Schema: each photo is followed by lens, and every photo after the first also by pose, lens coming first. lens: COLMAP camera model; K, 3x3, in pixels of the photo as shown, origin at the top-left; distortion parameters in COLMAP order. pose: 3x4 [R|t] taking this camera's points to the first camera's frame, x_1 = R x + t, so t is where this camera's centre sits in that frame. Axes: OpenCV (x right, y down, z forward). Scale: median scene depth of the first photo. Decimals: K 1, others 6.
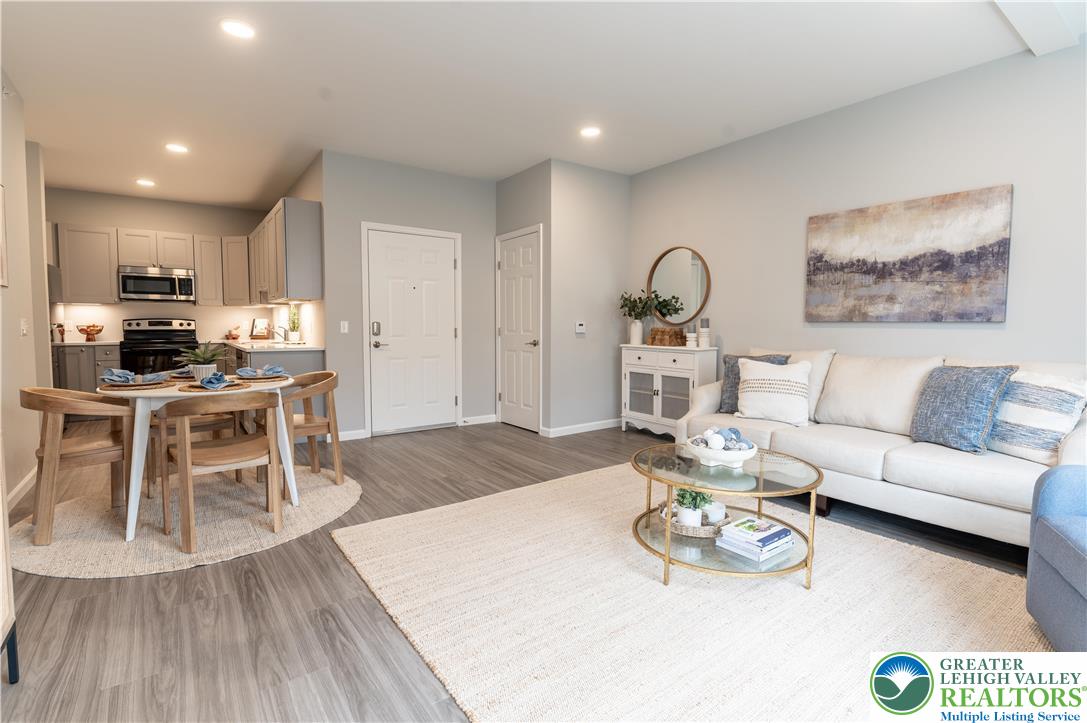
lens RADIAL K [[521.5, 0, 570.6], [0, 521.5, 358.8], [0, 0, 1]] dist [-0.010087, -0.001356]
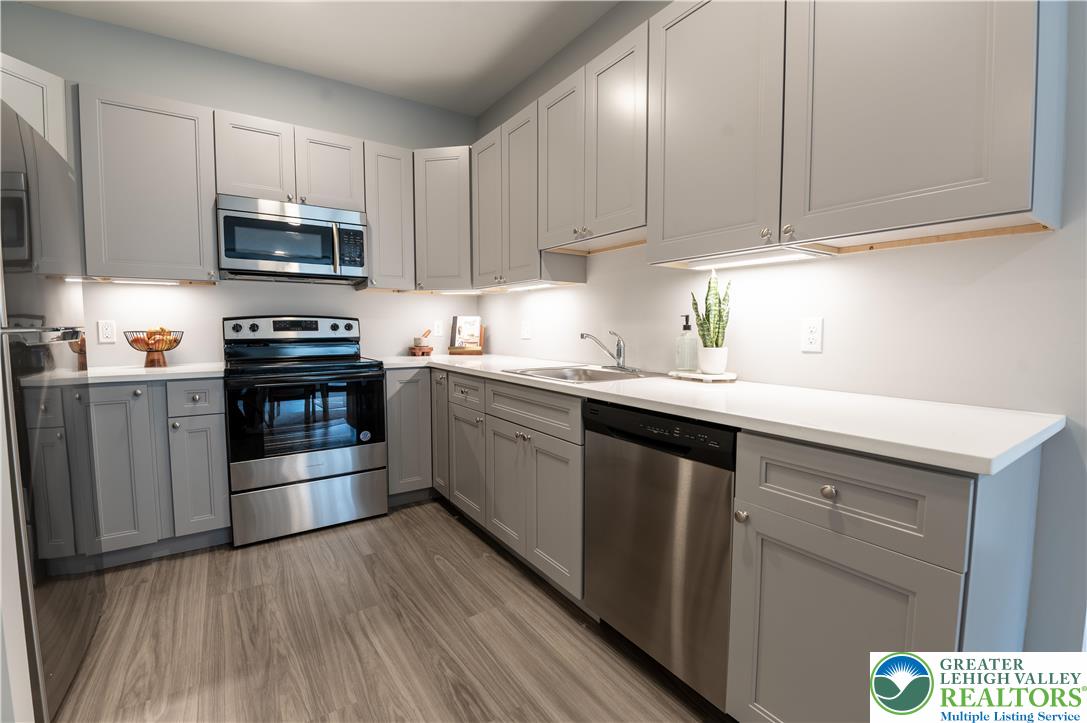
lens RADIAL K [[479.6, 0, 570.2], [0, 479.6, 359.2], [0, 0, 1]] dist [-0.008596, -0.005325]
pose [[0.999700, -0.005055, -0.023950, -0.597294], [0.005126, 0.999983, 0.002904, -0.041747], [0.023935, -0.003026, 0.999709, 0.636624]]
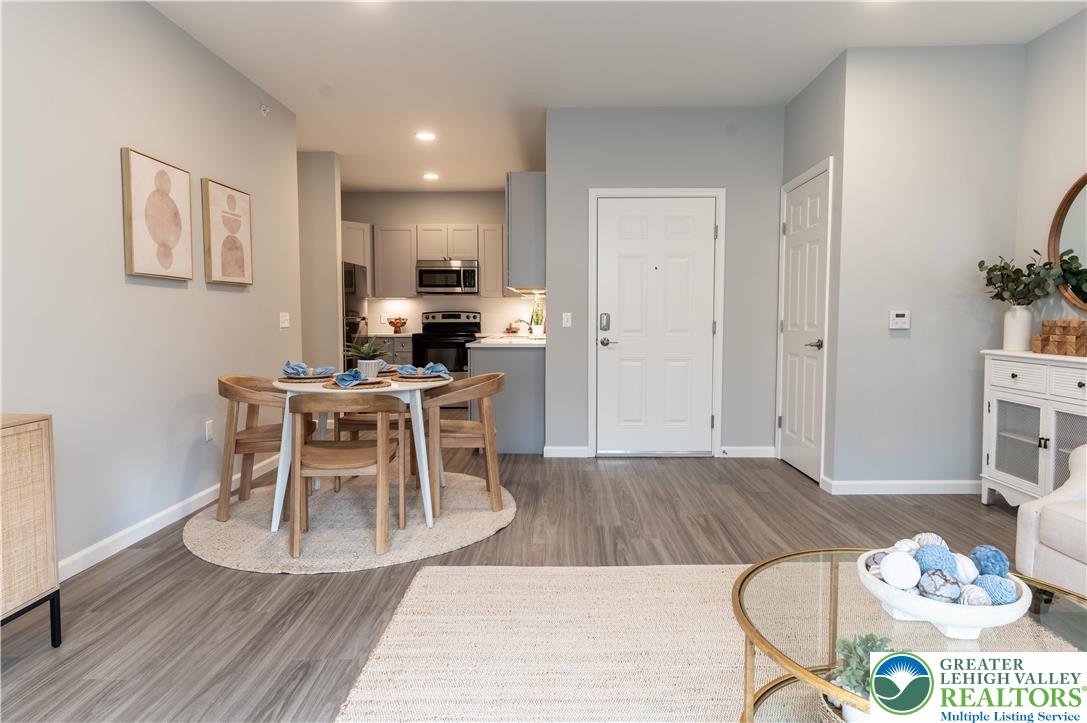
lens RADIAL K [[653.6, 0, 563.9], [0, 653.6, 358.5], [0, 0, 1]] dist [0.011824, 0.002492]
pose [[0.786051, 0.035242, -0.617156, 0.180008], [-0.035892, 0.999291, 0.011350, -0.010165], [0.617119, 0.013229, 0.786759, 0.163272]]
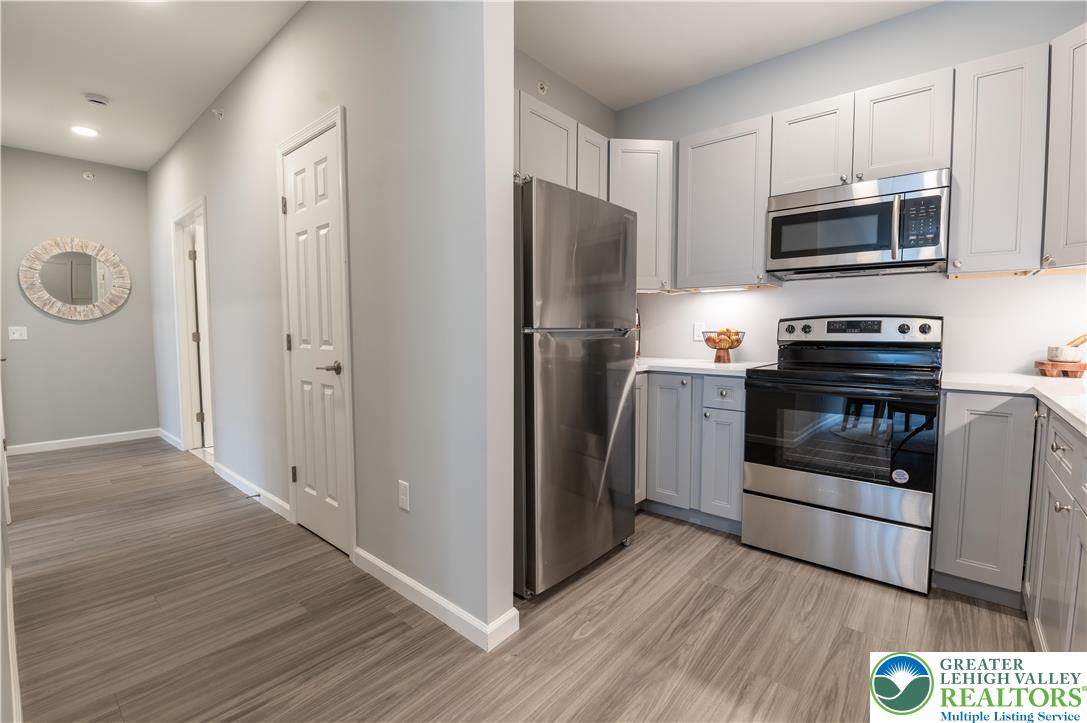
lens RADIAL K [[479.6, 0, 545.5], [0, 479.6, 358.6], [0, 0, 1]] dist [-0.008596, -0.005325]
pose [[0.198064, 0.056232, -0.978575, -0.528501], [-0.060955, 0.997127, 0.044961, -0.050943], [0.978292, 0.050744, 0.200922, 0.775188]]
